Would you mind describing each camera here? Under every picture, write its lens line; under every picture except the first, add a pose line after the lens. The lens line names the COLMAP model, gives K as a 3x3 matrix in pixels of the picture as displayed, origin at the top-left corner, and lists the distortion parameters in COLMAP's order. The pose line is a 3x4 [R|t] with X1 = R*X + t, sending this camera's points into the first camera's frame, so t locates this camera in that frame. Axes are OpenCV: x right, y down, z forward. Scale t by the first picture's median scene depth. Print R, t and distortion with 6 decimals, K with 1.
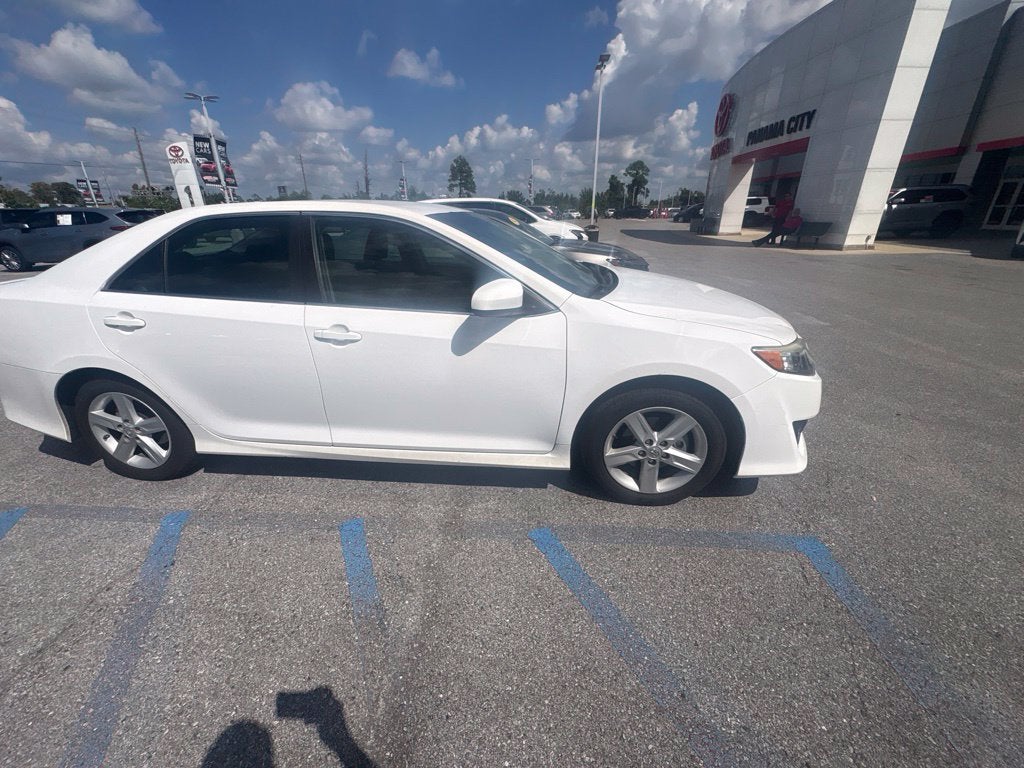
lens RADIAL K [[406.7, 0, 512.0], [0, 406.7, 384.6], [0, 0, 1]] dist [0.001870, -0.000597]
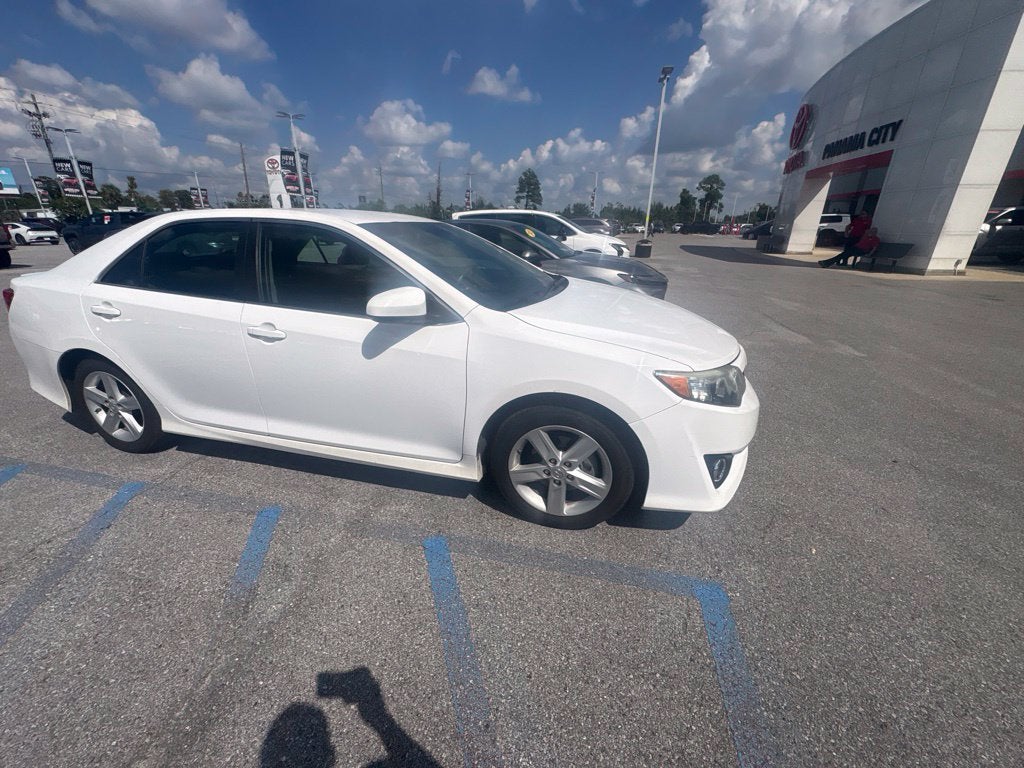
lens RADIAL K [[406.7, 0, 512.4], [0, 406.7, 385.0], [0, 0, 1]] dist [0.001870, -0.000597]
pose [[0.988269, 0.075069, -0.133003, 0.049177], [-0.078222, 0.996762, -0.018641, -0.001969], [0.131173, 0.028826, 0.990940, 0.003282]]
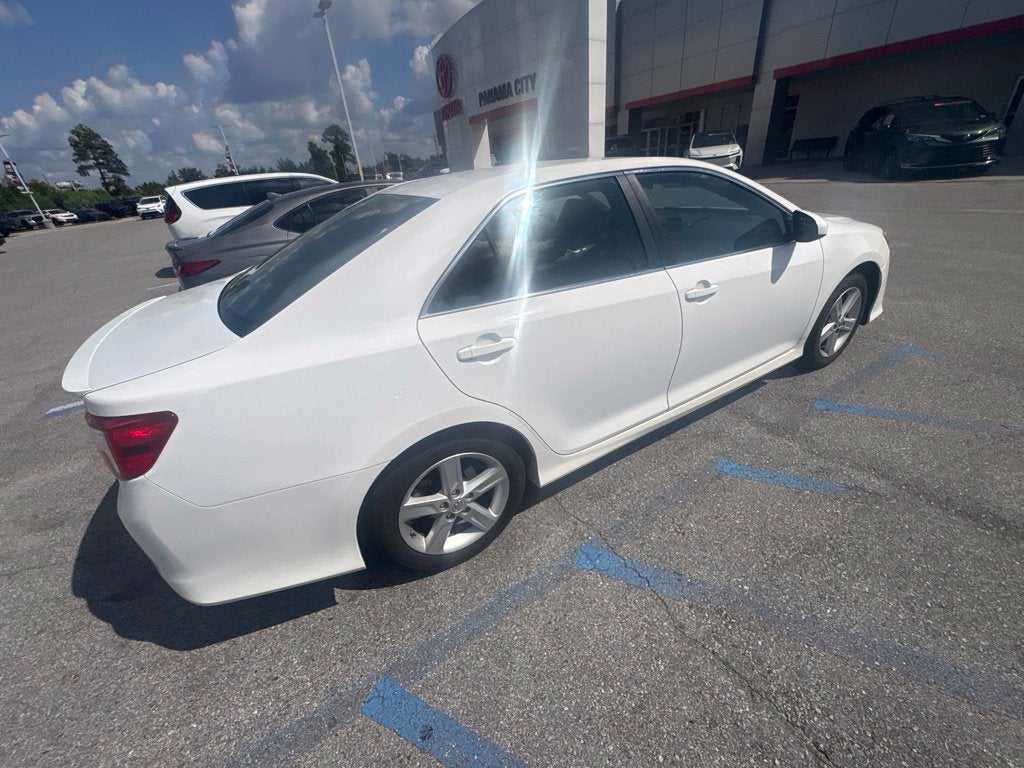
lens RADIAL K [[406.7, 0, 509.8], [0, 406.7, 388.4], [0, 0, 1]] dist [0.001870, -0.000597]
pose [[0.804388, -0.341266, 0.486310, -0.184637], [0.305051, 0.939665, 0.154831, -0.026329], [-0.509808, 0.023806, 0.859959, 0.051999]]
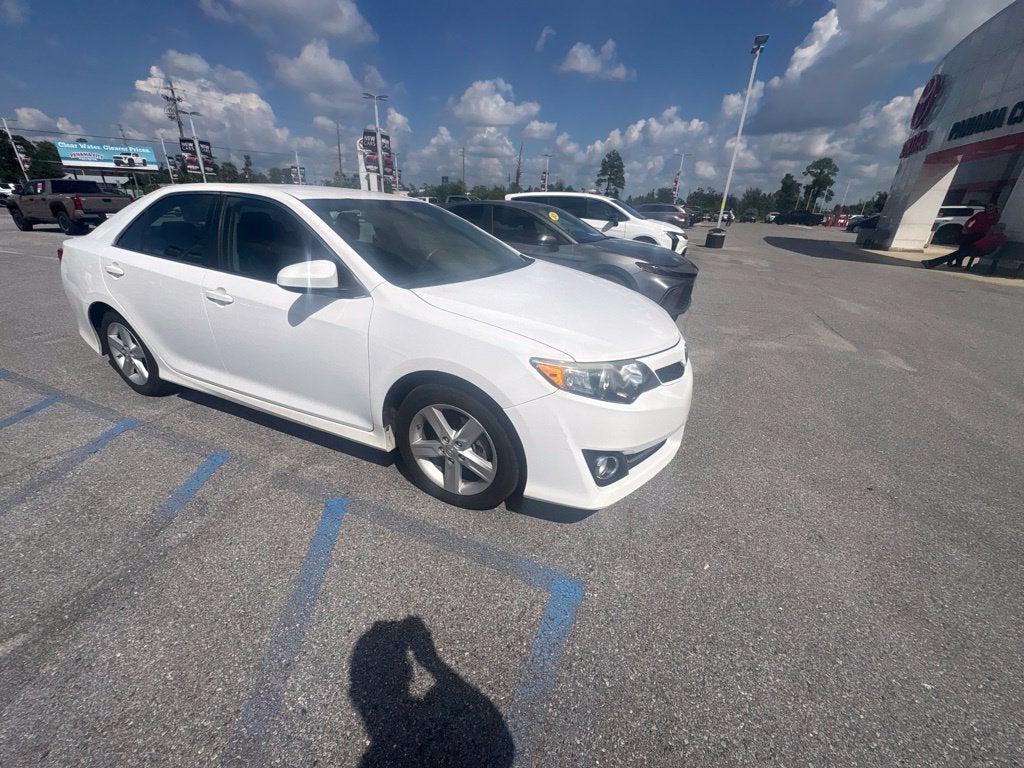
lens RADIAL K [[406.7, 0, 513.5], [0, 406.7, 384.9], [0, 0, 1]] dist [0.001870, -0.000597]
pose [[0.944503, 0.171465, -0.280205, 0.102482], [-0.168324, 0.985095, 0.035428, -0.007116], [0.282103, 0.013704, 0.959286, 0.013463]]
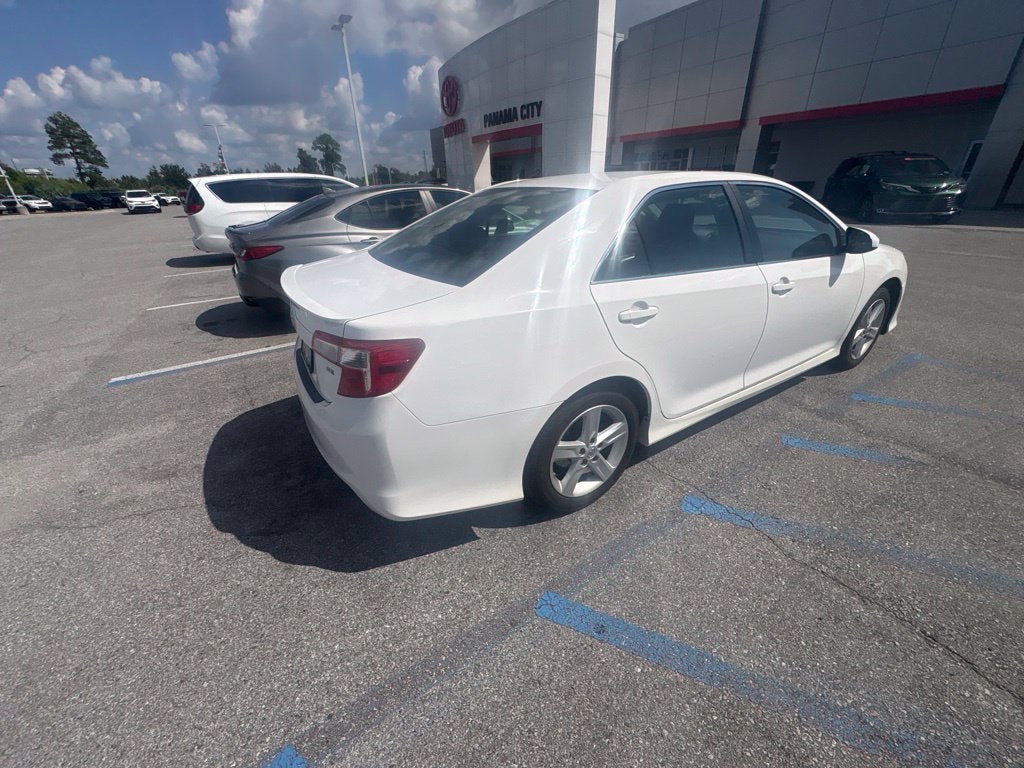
lens RADIAL K [[406.7, 0, 509.9], [0, 406.7, 388.9], [0, 0, 1]] dist [0.001870, -0.000597]
pose [[0.788114, -0.284206, 0.545988, -0.240122], [0.254221, 0.958126, 0.131779, -0.025999], [-0.560577, 0.034944, 0.827364, 0.064150]]
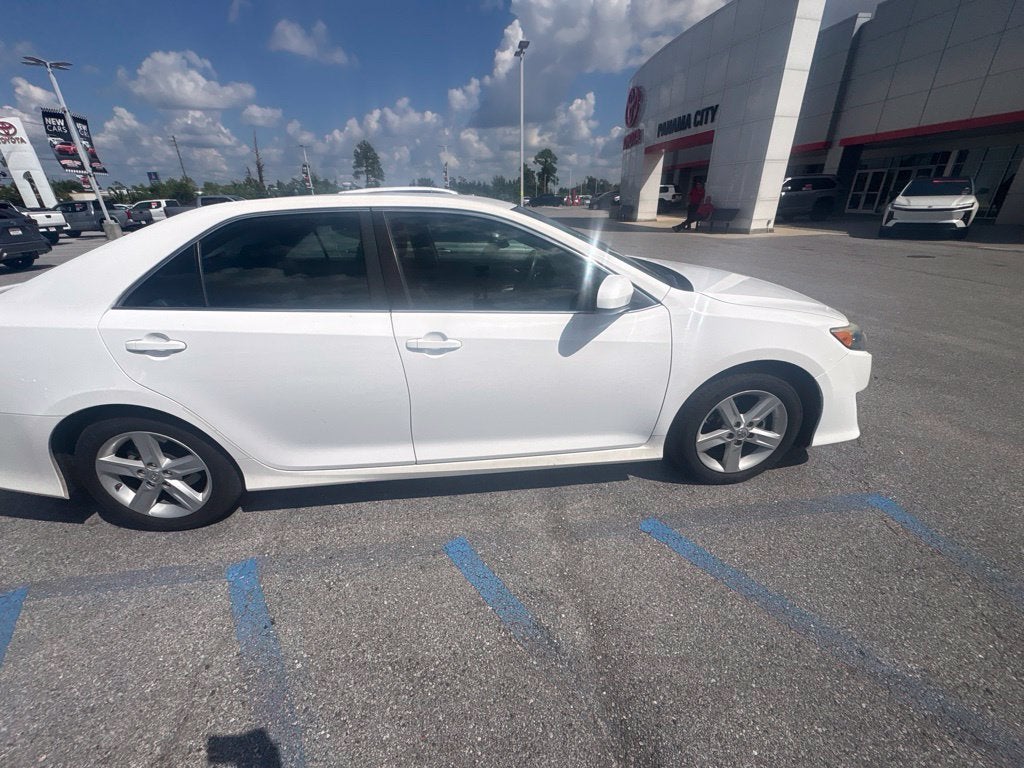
lens RADIAL K [[406.7, 0, 510.3], [0, 406.7, 385.1], [0, 0, 1]] dist [0.001870, -0.000597]
pose [[0.980645, -0.086679, 0.175565, -0.057547], [0.082170, 0.996078, 0.032808, -0.006080], [-0.177720, -0.017747, 0.983921, 0.009234]]
